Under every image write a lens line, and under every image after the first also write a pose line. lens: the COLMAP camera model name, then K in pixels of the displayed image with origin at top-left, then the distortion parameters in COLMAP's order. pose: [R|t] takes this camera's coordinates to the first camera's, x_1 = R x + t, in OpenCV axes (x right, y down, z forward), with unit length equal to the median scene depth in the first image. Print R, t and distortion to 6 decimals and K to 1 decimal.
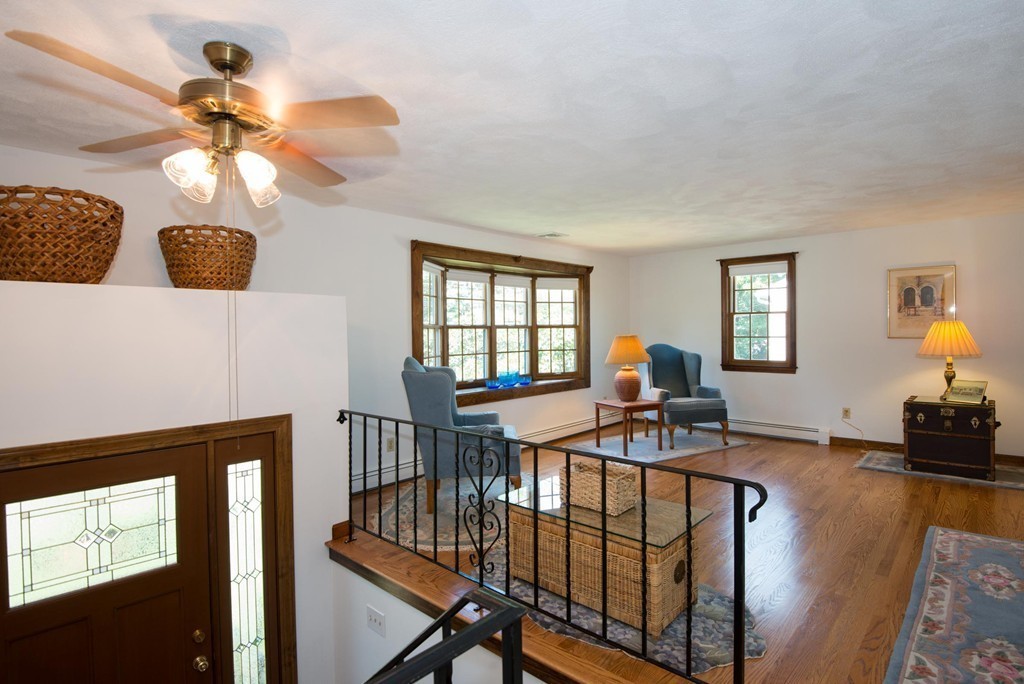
lens RADIAL K [[503.7, 0, 541.8], [0, 503.7, 331.6], [0, 0, 1]] dist [-0.001059, -0.030638]
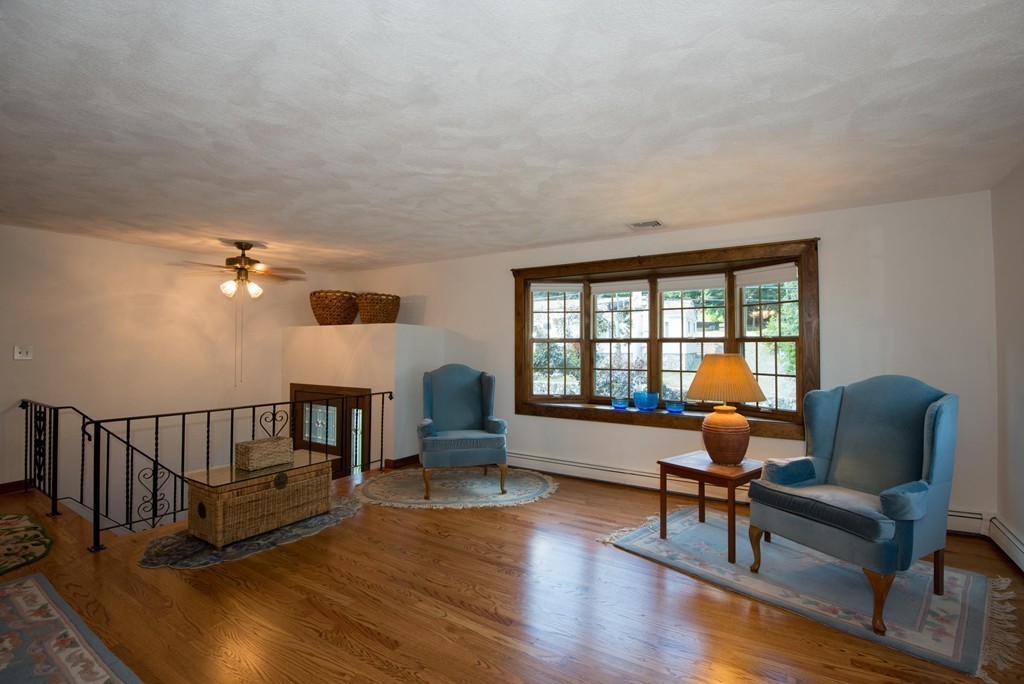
lens RADIAL K [[481.3, 0, 515.6], [0, 481.3, 334.0], [0, 0, 1]] dist [-0.021110, -0.008805]
pose [[0.144192, -0.012377, -0.989472, 1.355838], [0.000478, 0.999923, -0.012438, -0.020232], [0.989550, 0.001320, 0.144187, 1.286025]]
